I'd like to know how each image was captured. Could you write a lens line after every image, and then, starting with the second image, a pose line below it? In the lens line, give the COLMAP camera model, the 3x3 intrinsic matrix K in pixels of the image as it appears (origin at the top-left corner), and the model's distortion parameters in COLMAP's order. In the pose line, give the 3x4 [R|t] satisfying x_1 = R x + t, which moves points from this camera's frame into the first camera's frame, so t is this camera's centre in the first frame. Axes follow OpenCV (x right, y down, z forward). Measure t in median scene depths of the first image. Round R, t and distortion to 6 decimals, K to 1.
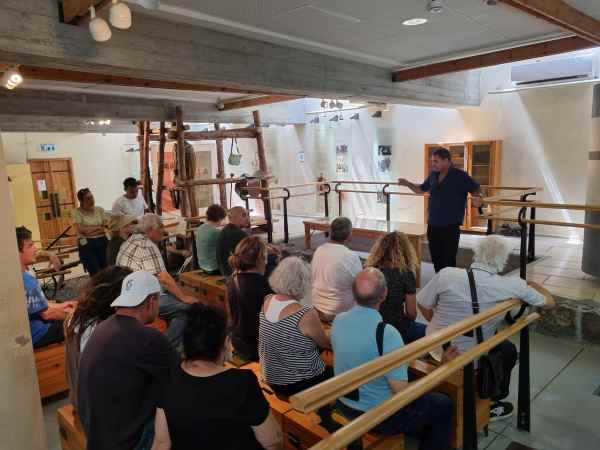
lens RADIAL K [[453.7, 0, 297.7], [0, 453.7, 228.0], [0, 0, 1]] dist [0.013416, -0.004209]
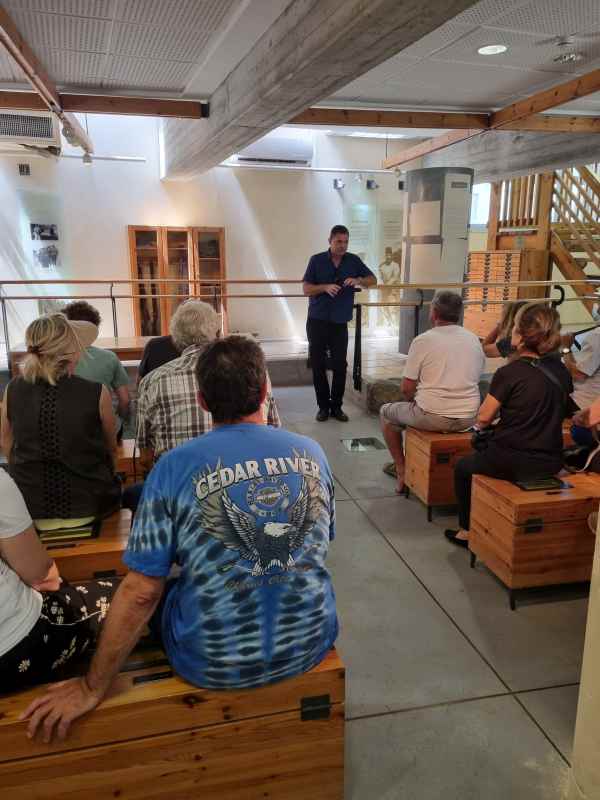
lens RADIAL K [[611.2, 0, 298.8], [0, 611.2, 397.4], [0, 0, 1]] dist [0.078202, -0.074742]
pose [[0.497981, -0.153539, 0.853487, -0.388079], [0.126152, 0.986558, 0.103873, 0.005297], [-0.857963, 0.055943, 0.510657, 0.292526]]
